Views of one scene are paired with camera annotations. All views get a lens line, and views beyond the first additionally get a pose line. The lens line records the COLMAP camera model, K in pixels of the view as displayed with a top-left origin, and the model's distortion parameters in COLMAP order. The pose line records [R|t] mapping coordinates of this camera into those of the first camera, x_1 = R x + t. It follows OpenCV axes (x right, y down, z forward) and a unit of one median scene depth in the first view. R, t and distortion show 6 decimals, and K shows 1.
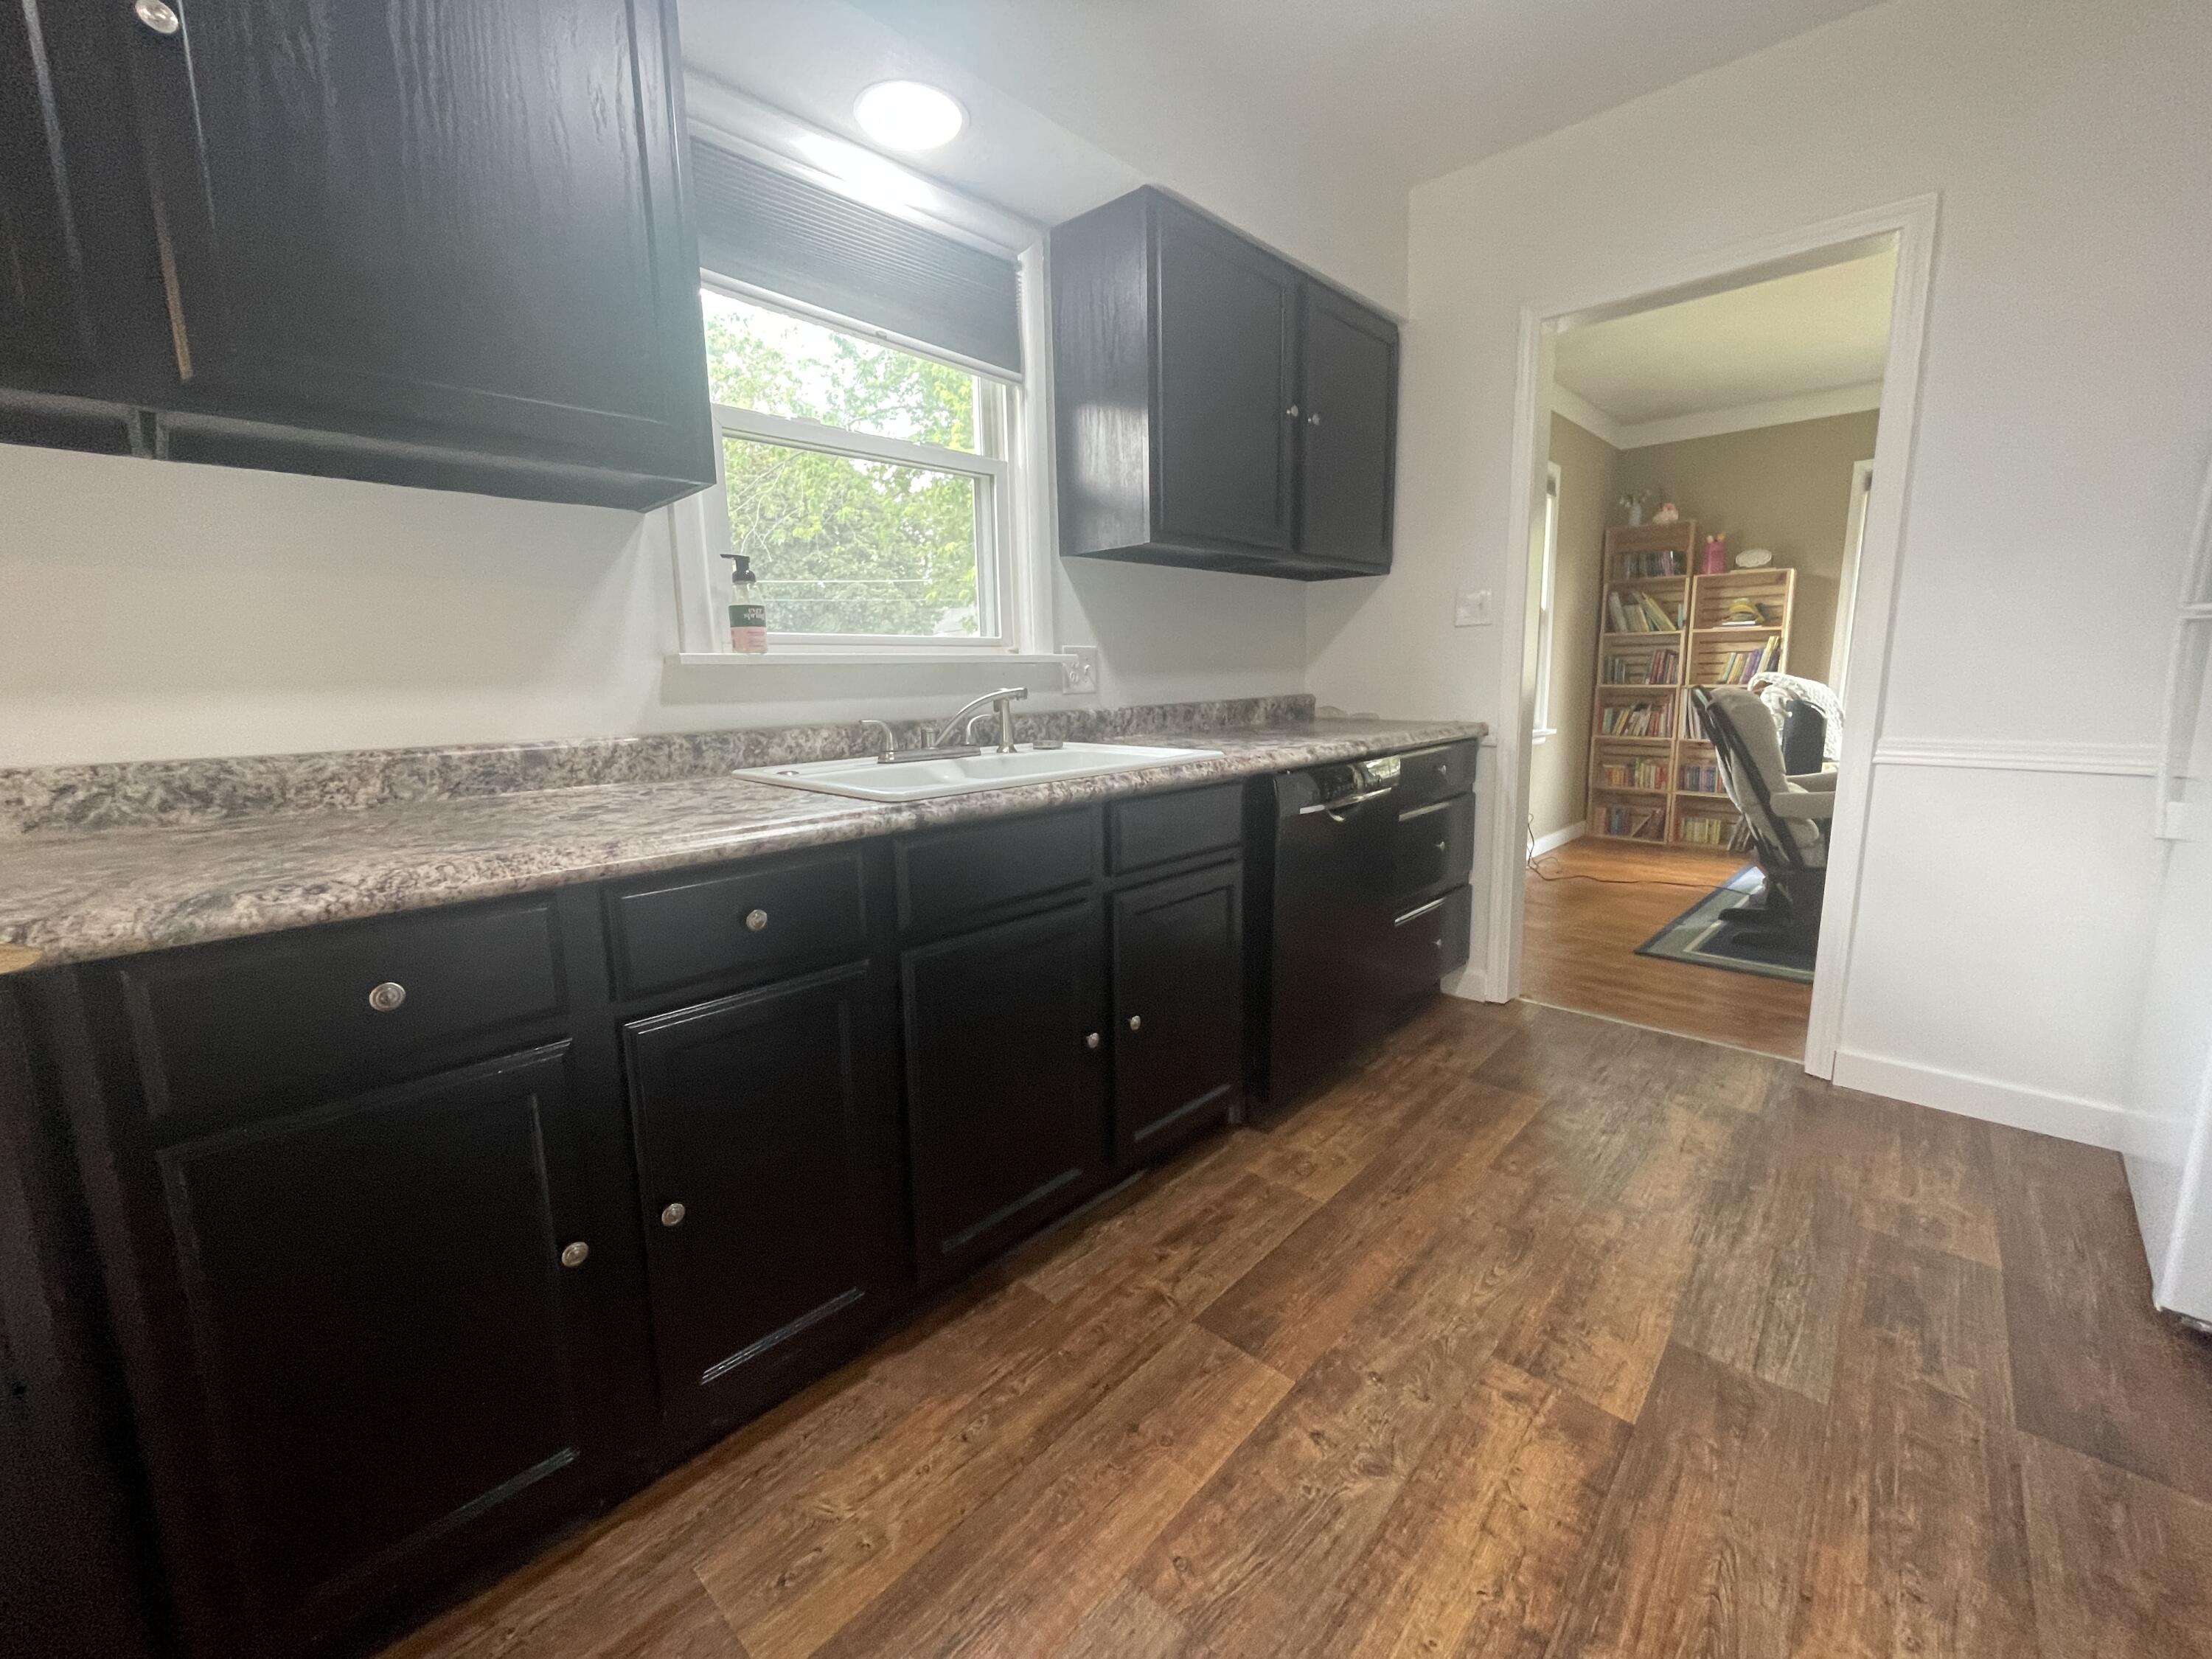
lens RADIAL K [[895.8, 0, 1091.2], [0, 895.8, 810.6], [0, 0, 1]] dist [0.001206, -0.000139]
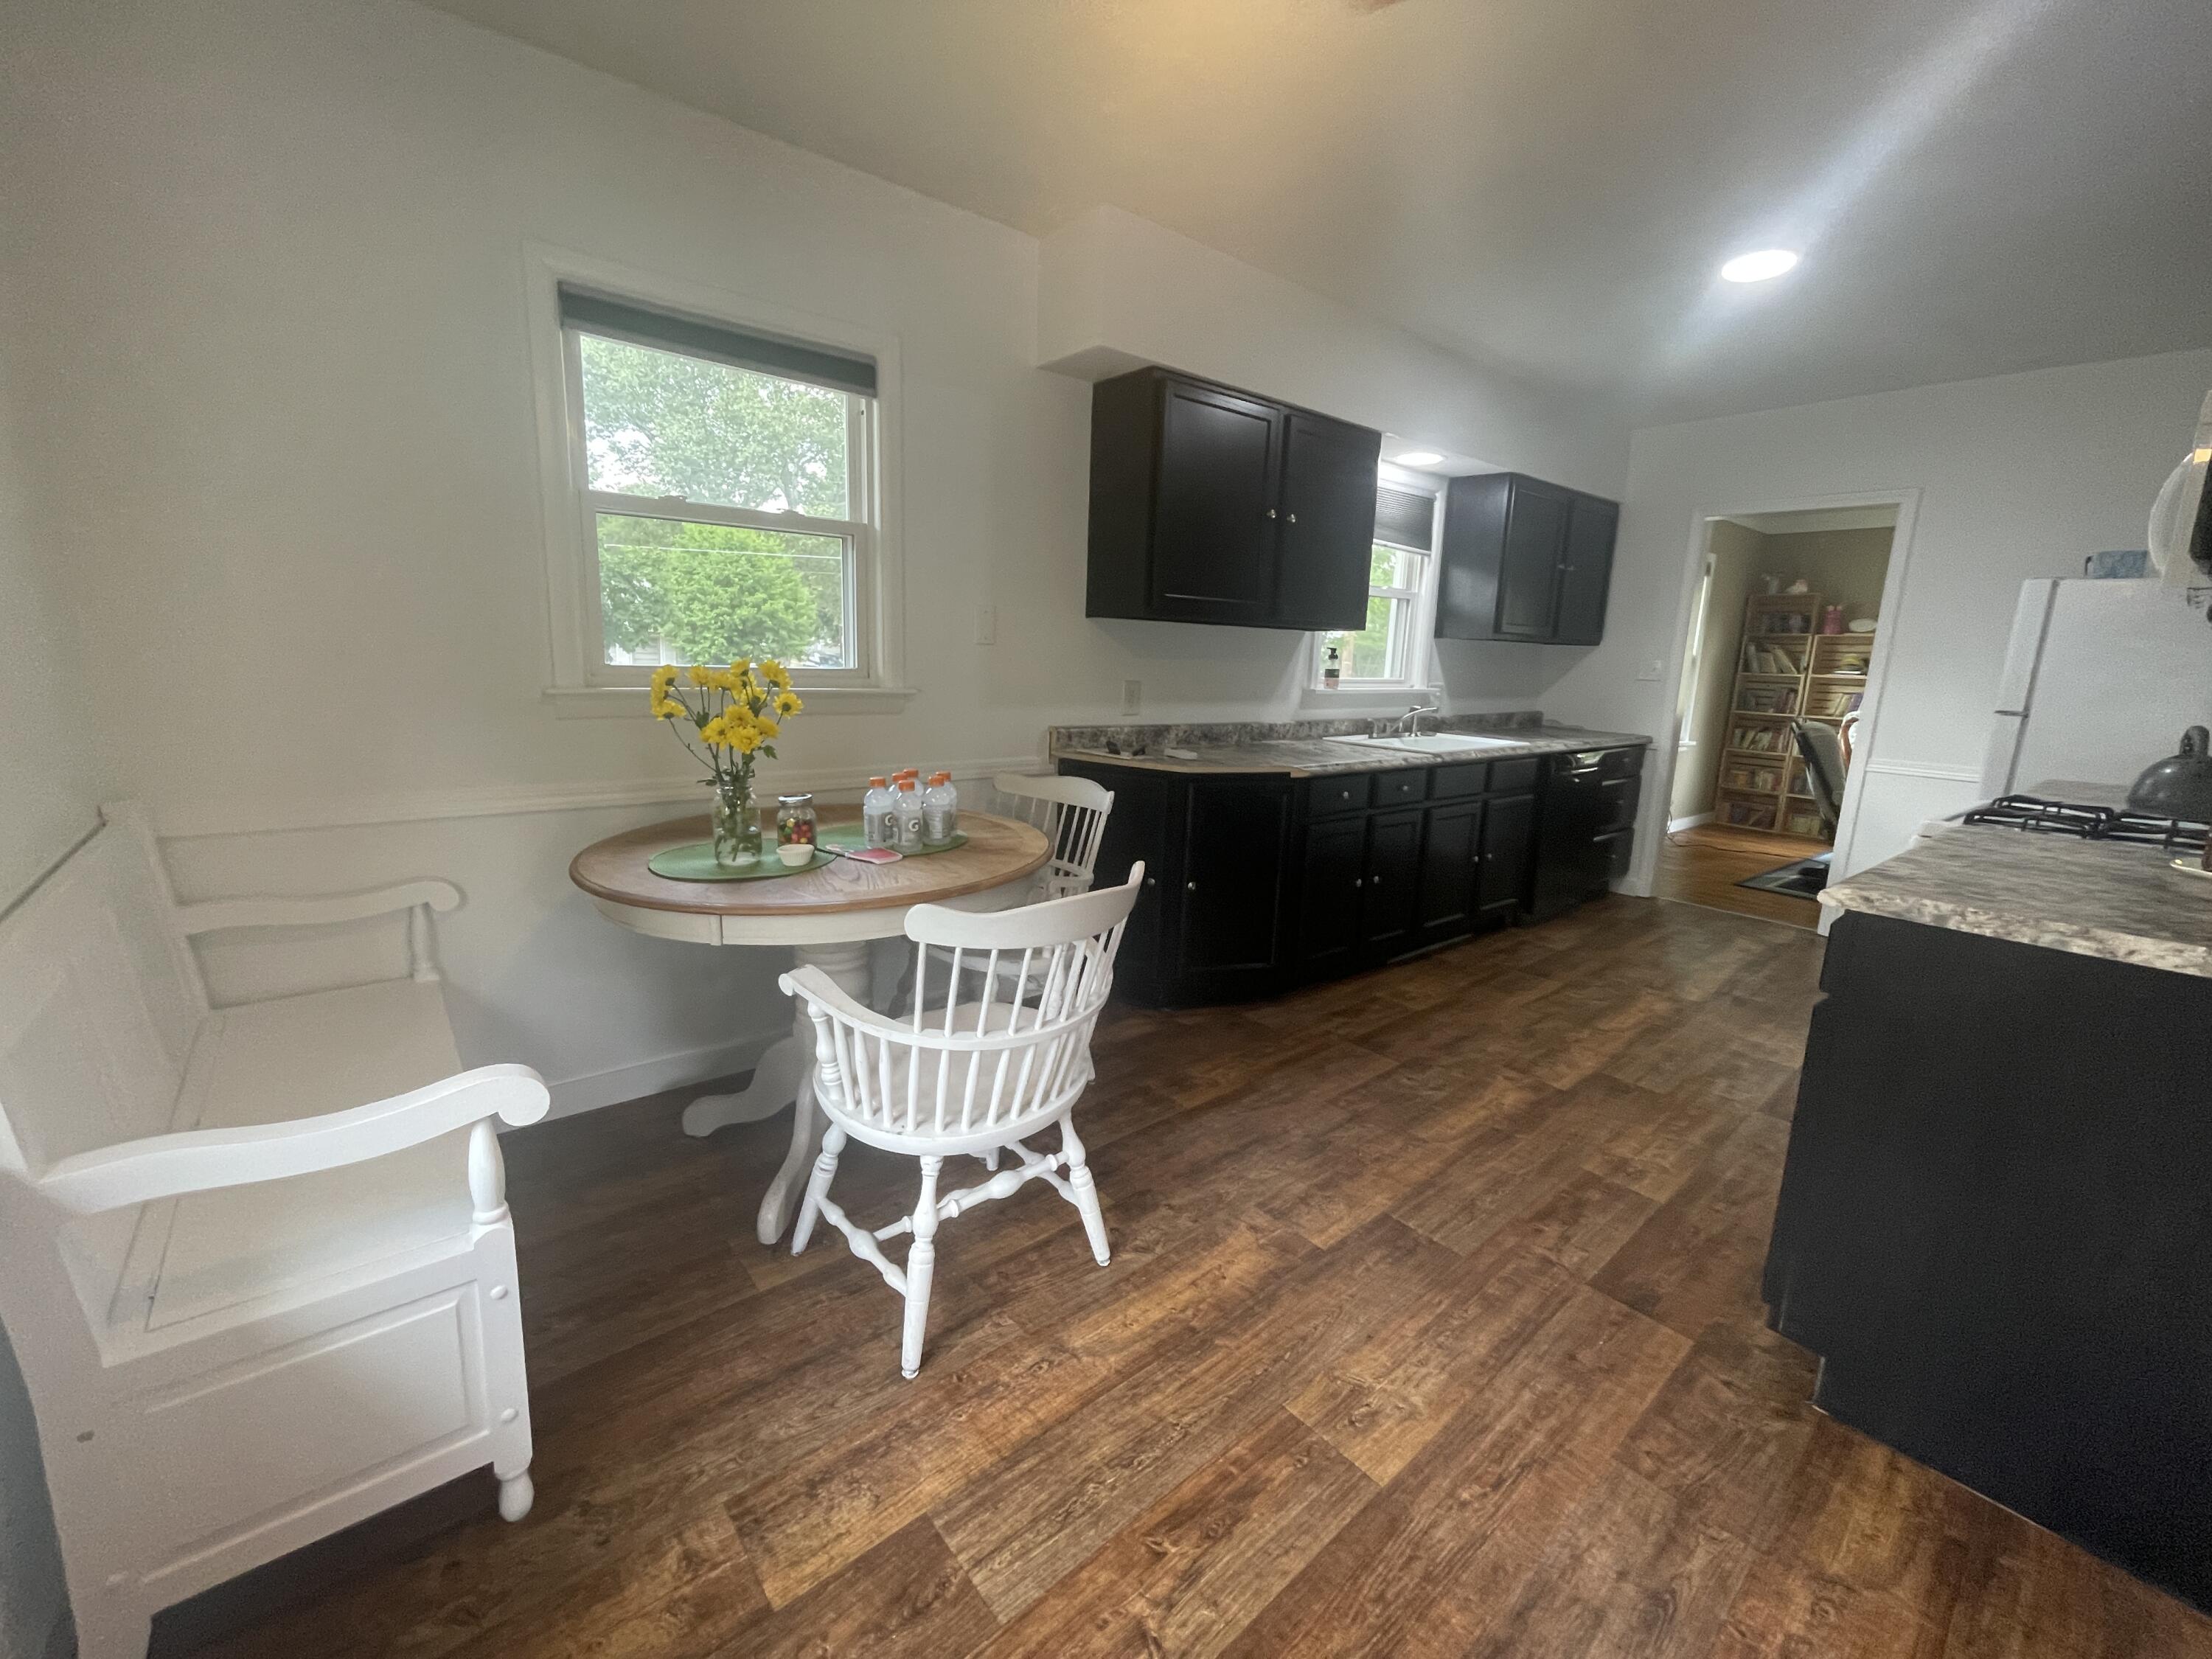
lens RADIAL K [[895.8, 0, 1091.2], [0, 895.8, 810.6], [0, 0, 1]] dist [0.001206, -0.000139]
pose [[0.990977, 0.074970, -0.111106, -0.419920], [-0.072019, 0.996941, 0.030347, 0.069528], [0.113041, -0.022072, 0.993345, -0.828241]]
